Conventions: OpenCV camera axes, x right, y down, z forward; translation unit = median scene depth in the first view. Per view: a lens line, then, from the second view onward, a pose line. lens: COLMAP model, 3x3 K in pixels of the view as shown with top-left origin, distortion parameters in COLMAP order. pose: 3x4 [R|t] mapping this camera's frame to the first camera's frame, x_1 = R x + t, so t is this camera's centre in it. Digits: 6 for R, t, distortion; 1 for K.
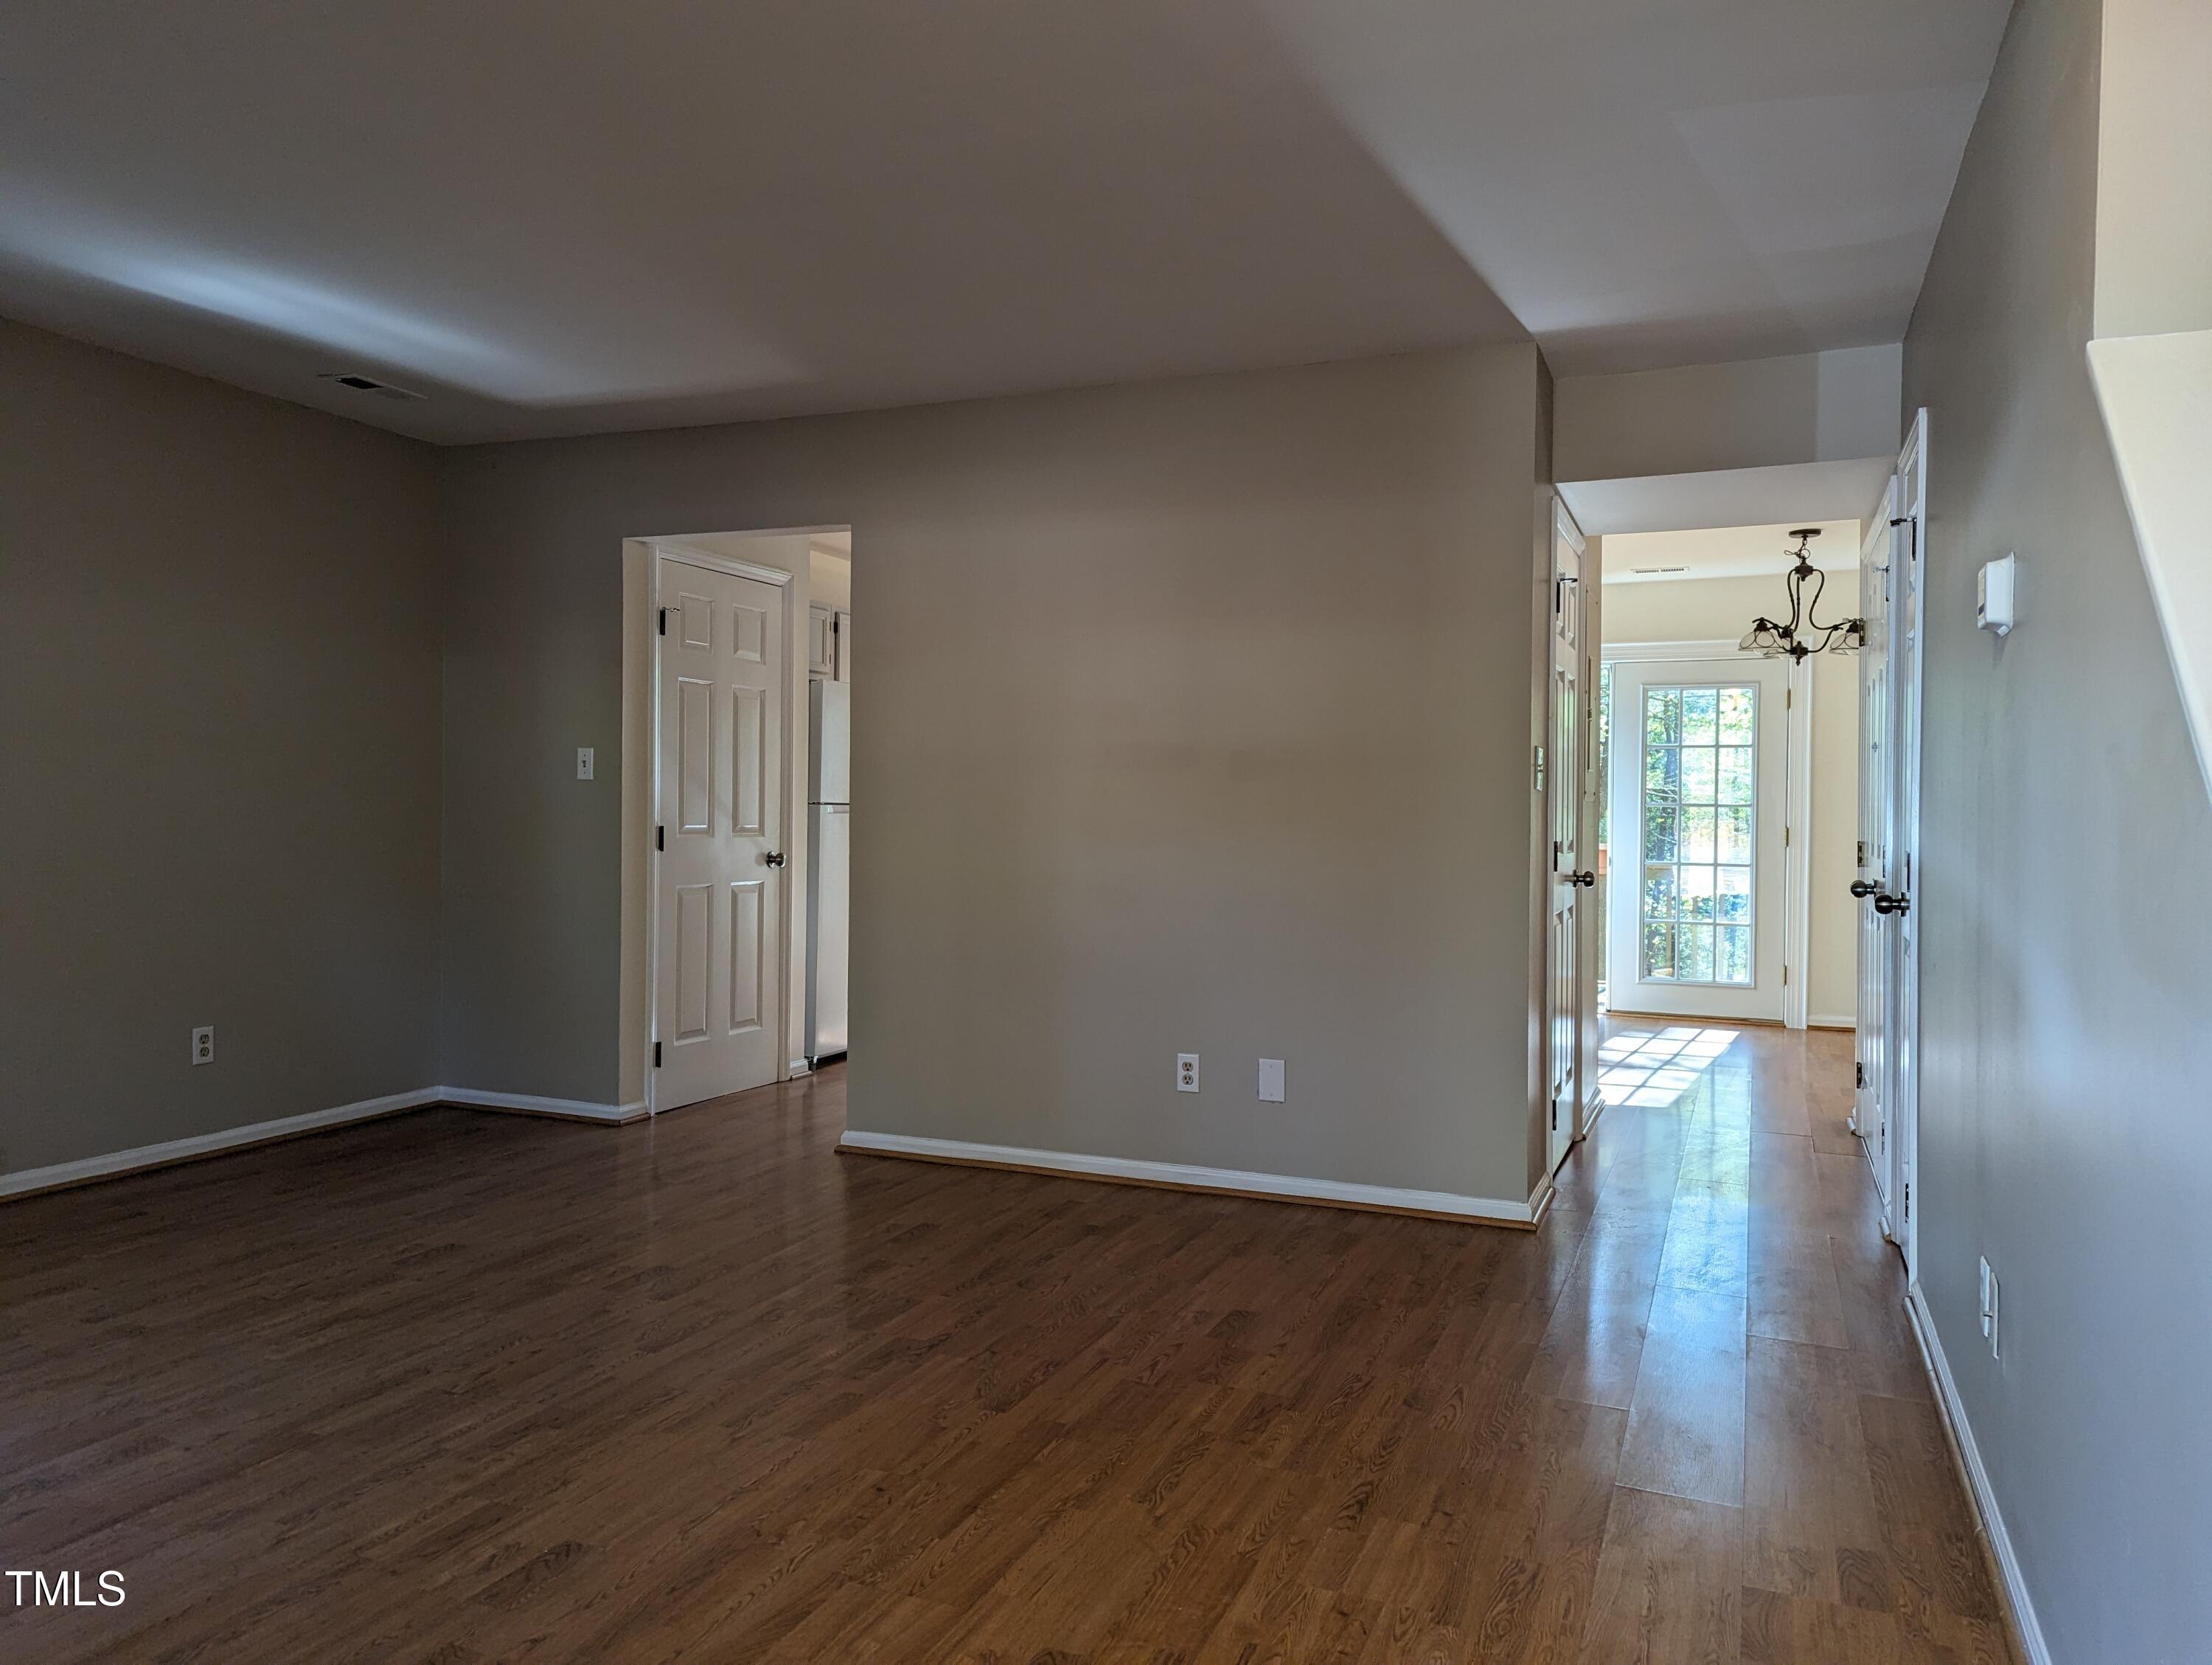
lens RADIAL K [[1548.2, 0, 1103.1], [0, 1548.2, 819.4], [0, 0, 1]] dist [0.075923, -0.072662]
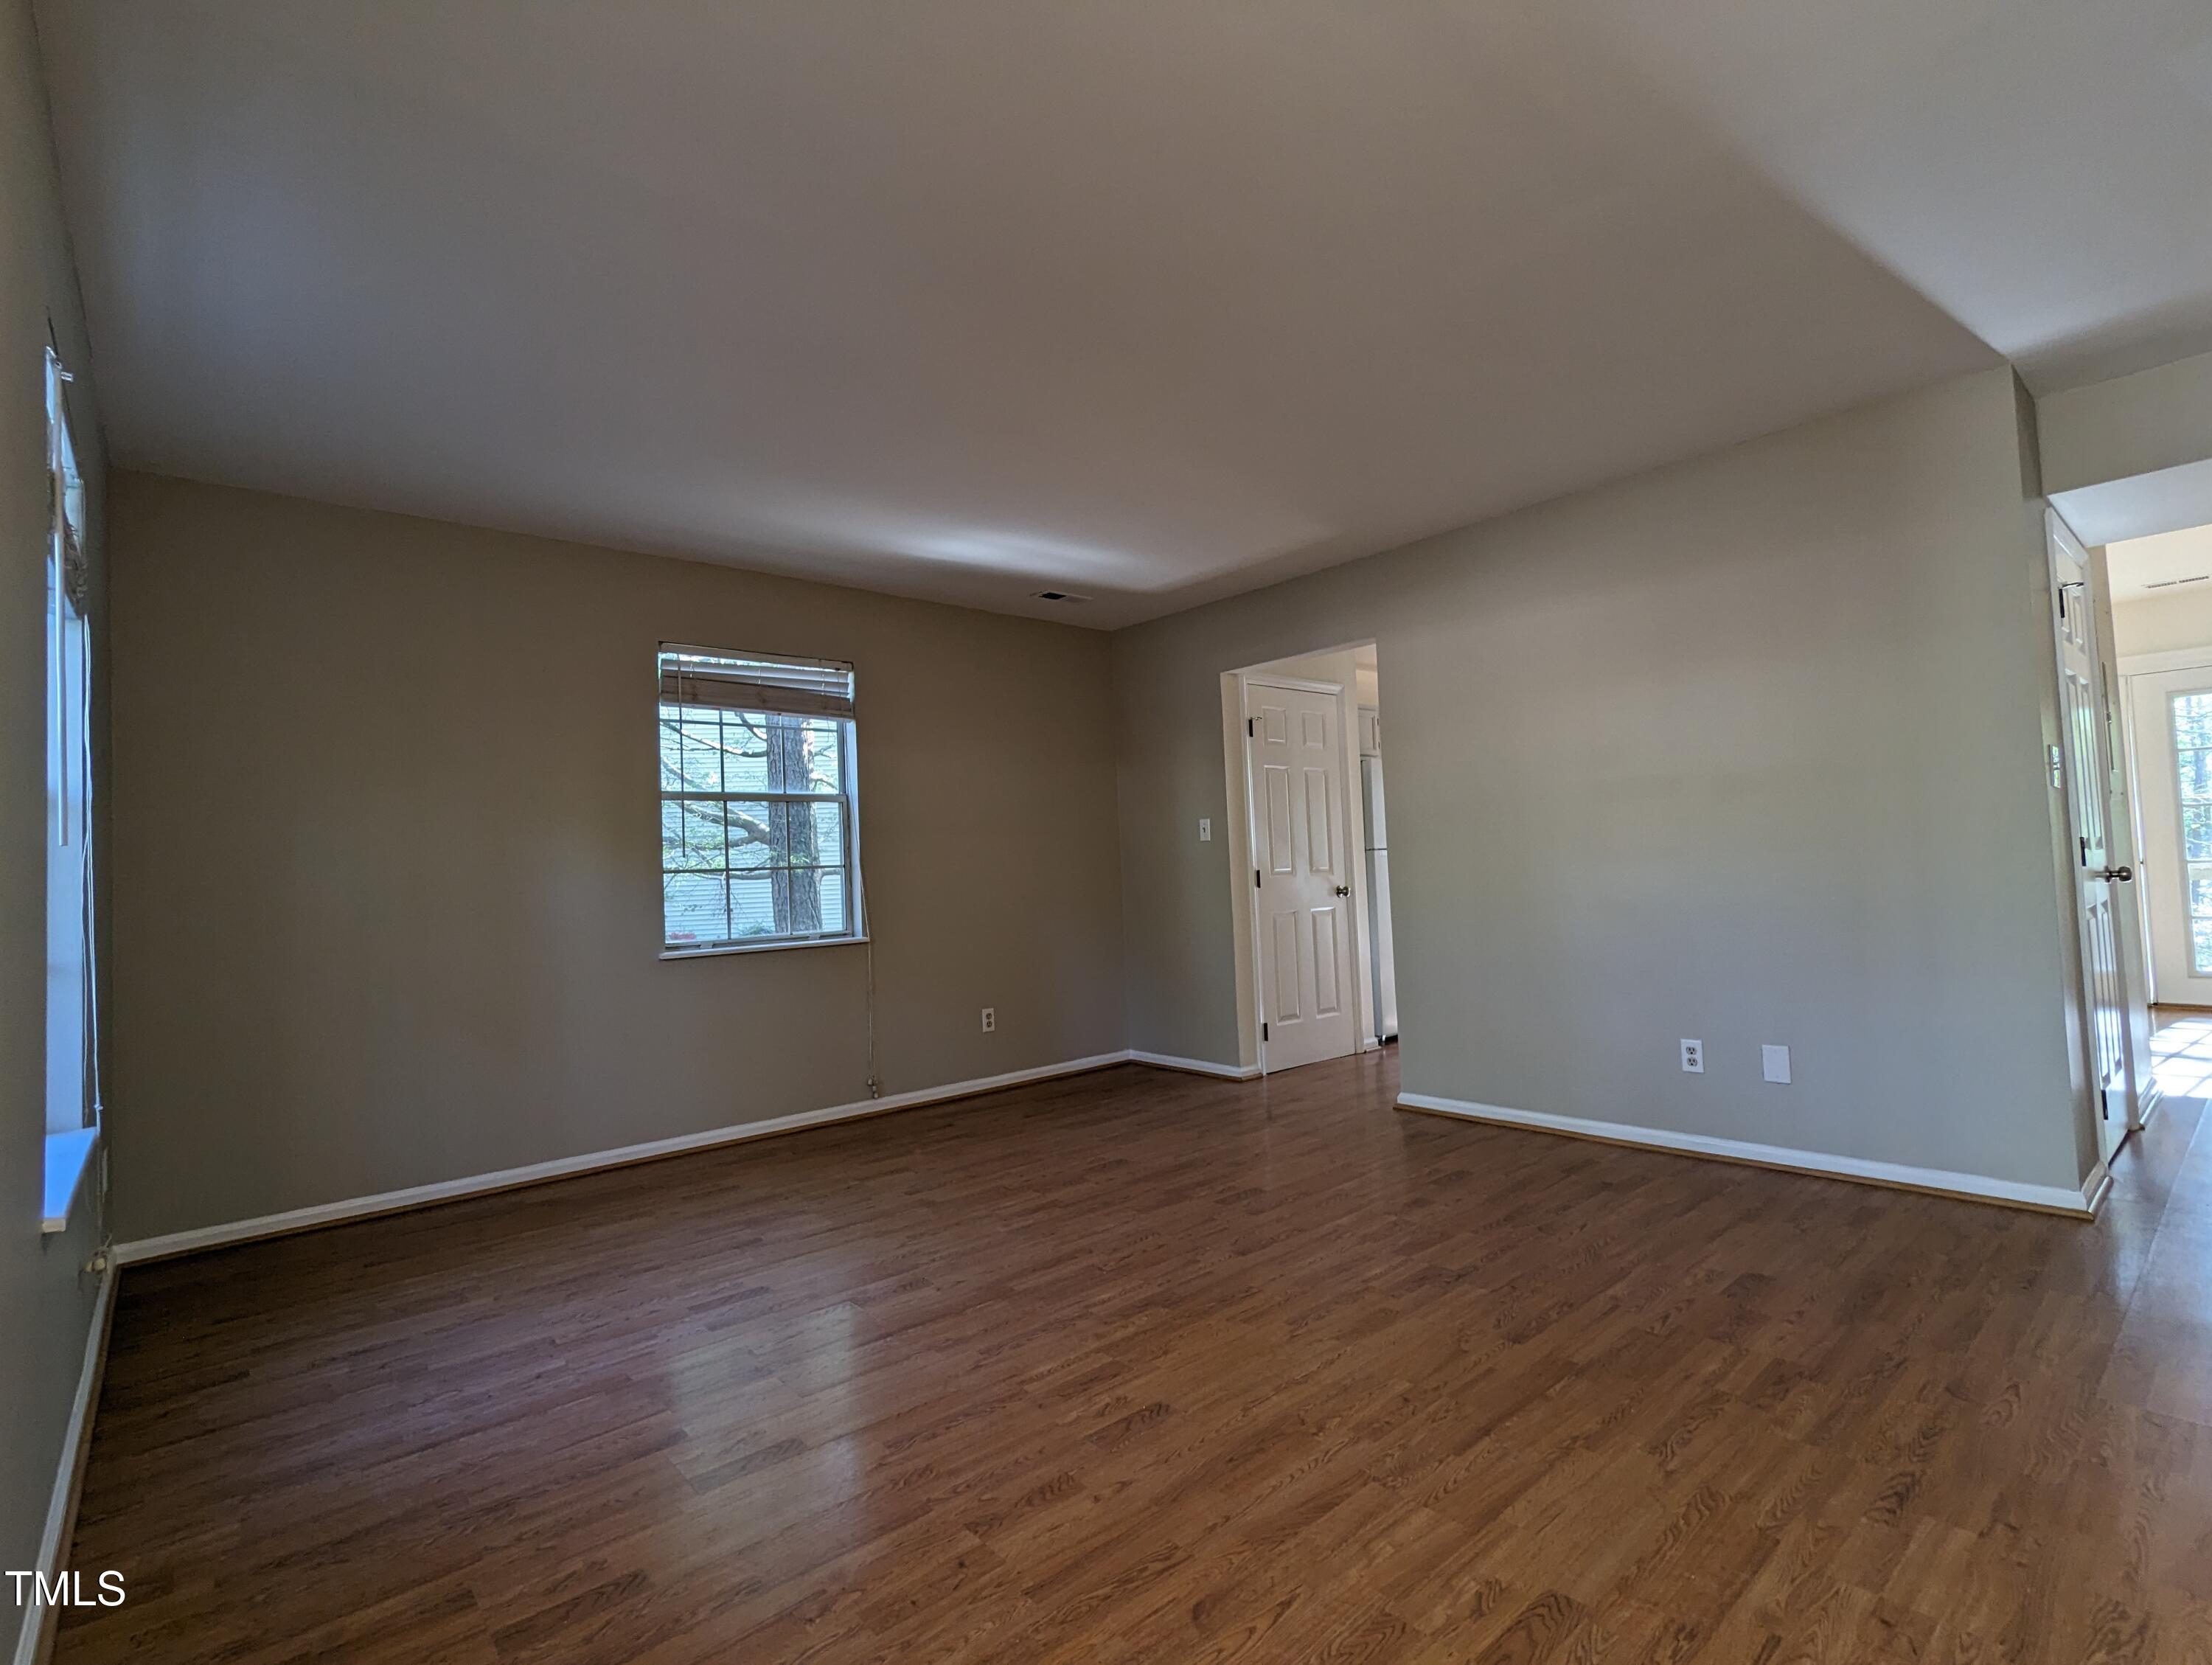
lens RADIAL K [[1052.6, 0, 1106.0], [0, 1052.6, 832.5], [0, 0, 1]] dist [-0.001085, 0.001694]
pose [[0.895650, -0.068208, -0.439498, 0.026618], [0.051259, 0.997416, -0.050333, 0.018350], [0.441795, 0.022552, 0.896833, 0.127153]]
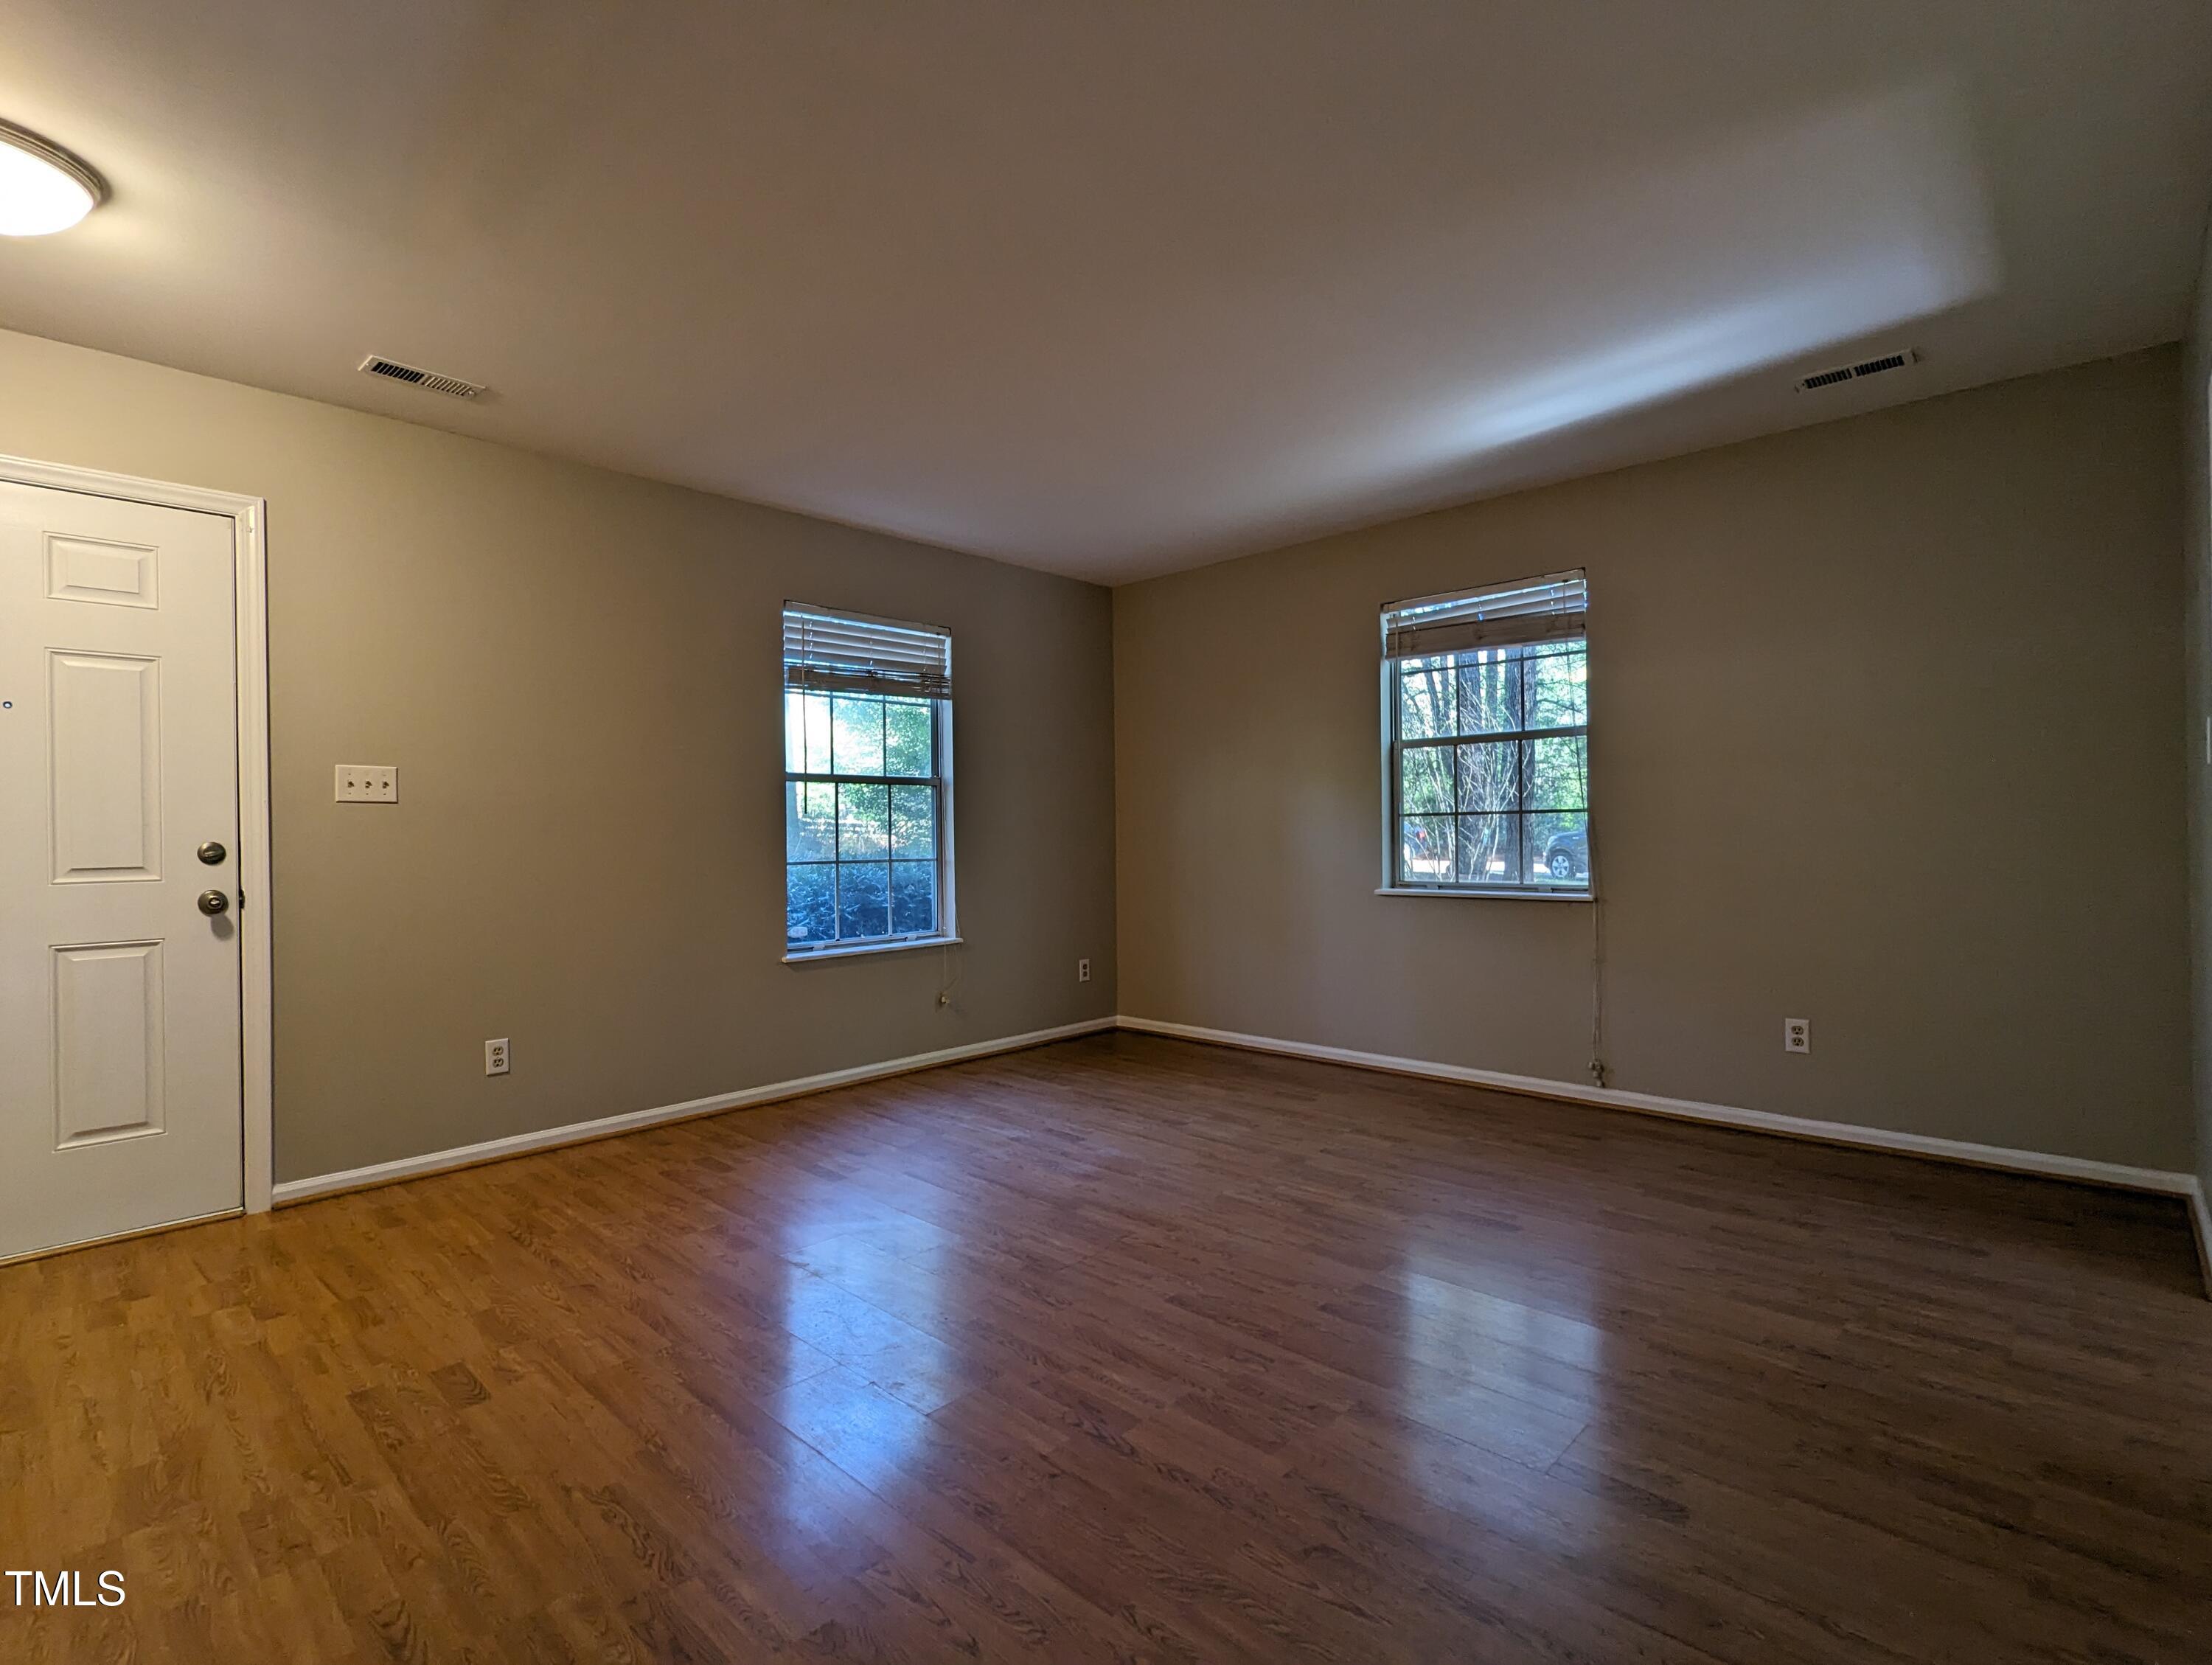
lens RADIAL K [[1052.6, 0, 1106.0], [0, 1052.6, 832.5], [0, 0, 1]] dist [-0.001085, 0.001694]
pose [[-0.360112, -0.009371, -0.932862, 0.414324], [0.004388, 0.999921, -0.011739, 0.011554], [0.932899, -0.008321, -0.360042, 1.165315]]
